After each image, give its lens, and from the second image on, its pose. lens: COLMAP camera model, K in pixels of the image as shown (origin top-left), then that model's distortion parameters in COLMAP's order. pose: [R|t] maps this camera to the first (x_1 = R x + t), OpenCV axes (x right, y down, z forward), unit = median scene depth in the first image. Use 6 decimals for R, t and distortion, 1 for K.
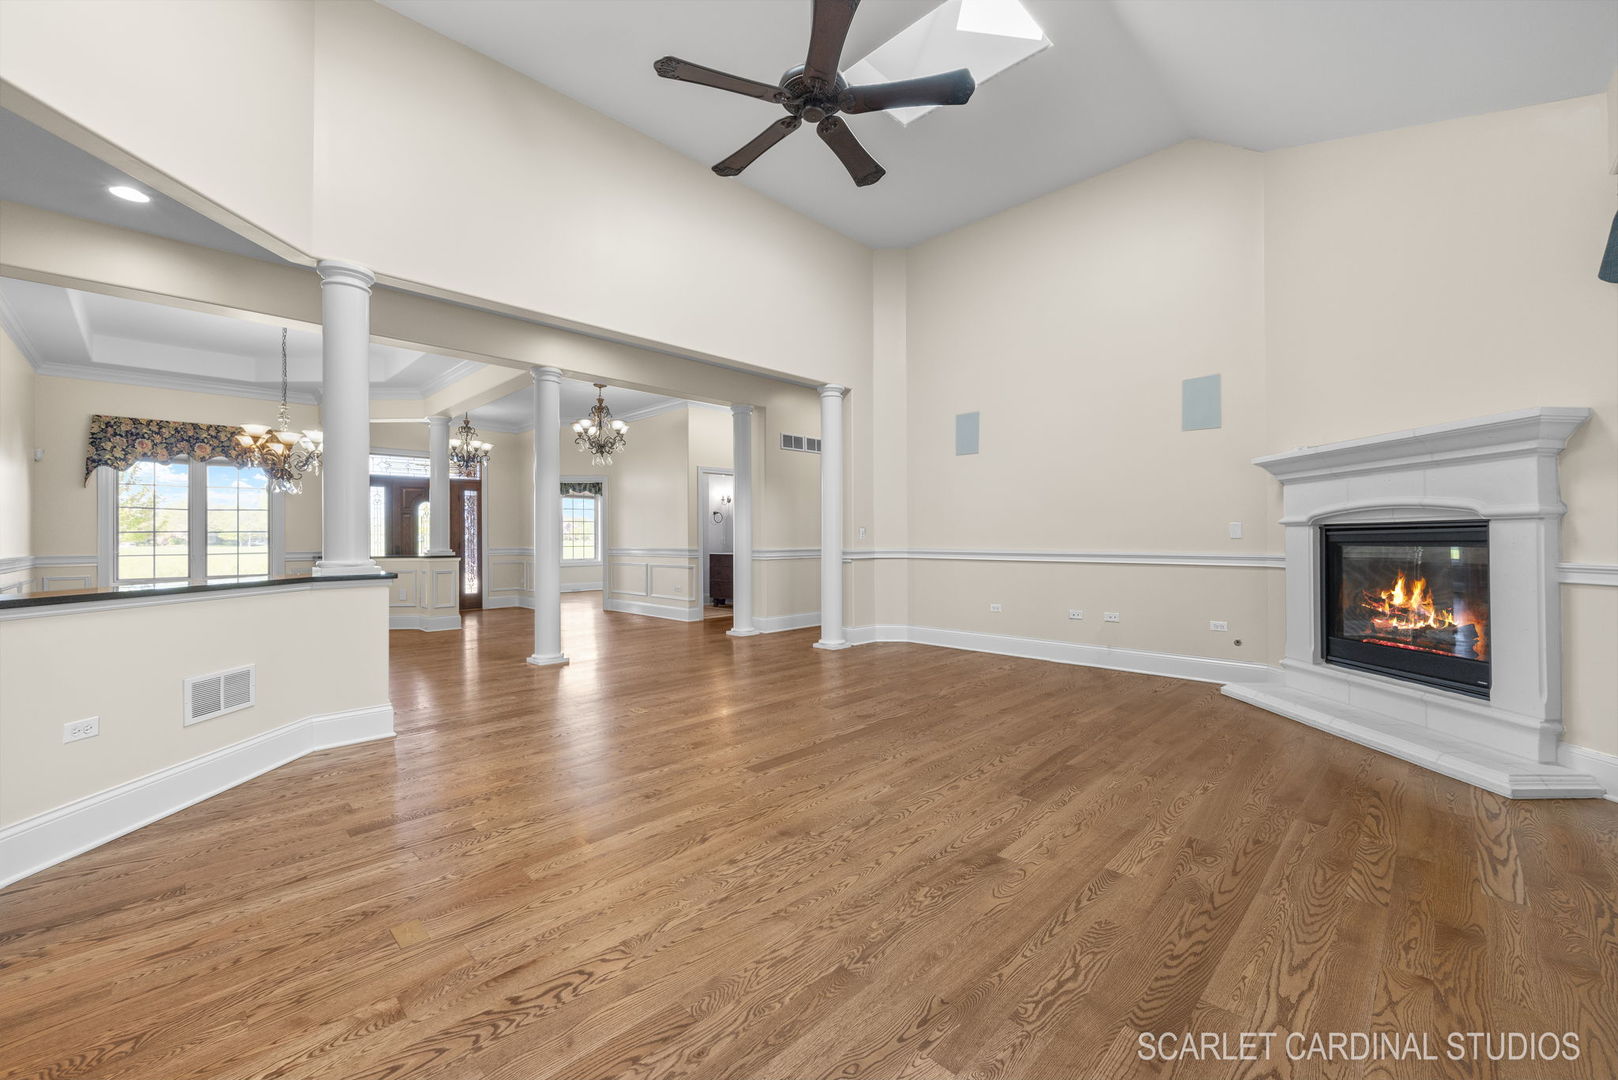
lens RADIAL K [[647.0, 0, 812.8], [0, 647.0, 530.0], [0, 0, 1]] dist [-0.001115, -0.000246]
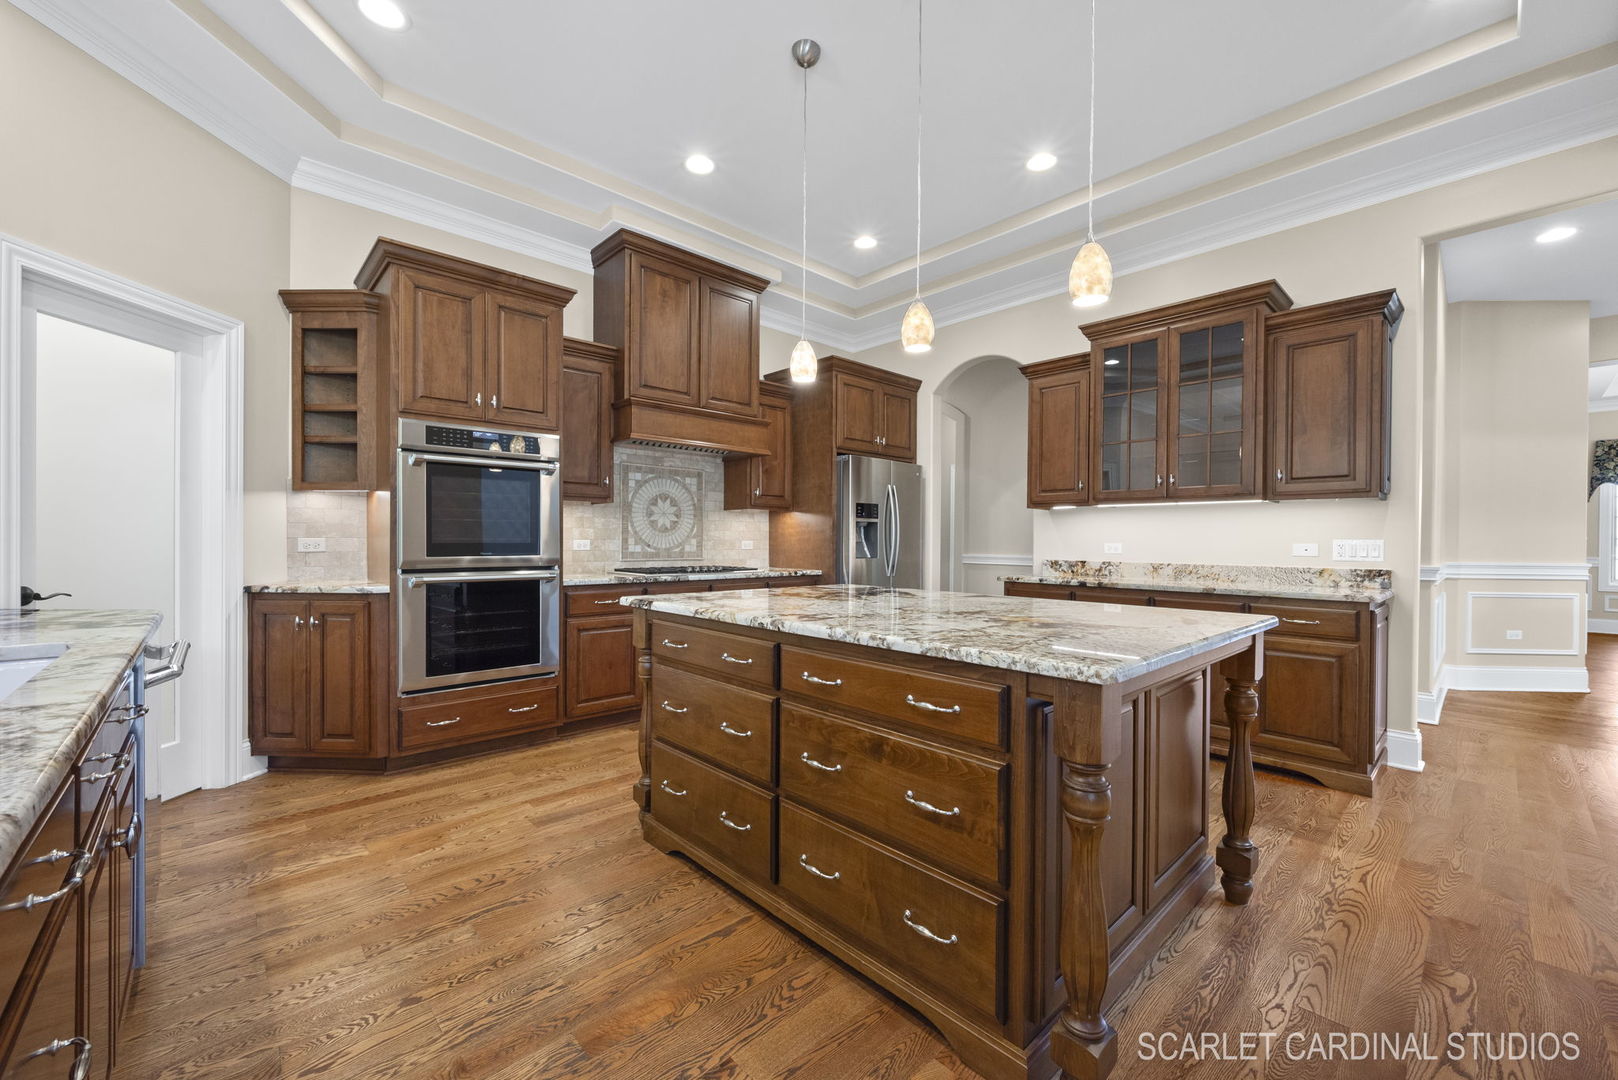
lens RADIAL K [[639.5, 0, 812.1], [0, 639.5, 544.7], [0, 0, 1]] dist [0.000651, 0.000069]
pose [[-0.041199, 0.017748, -0.998993, 0.237841], [0.001237, 0.999842, 0.017712, -0.015403], [0.999150, -0.000506, -0.041215, -0.717189]]
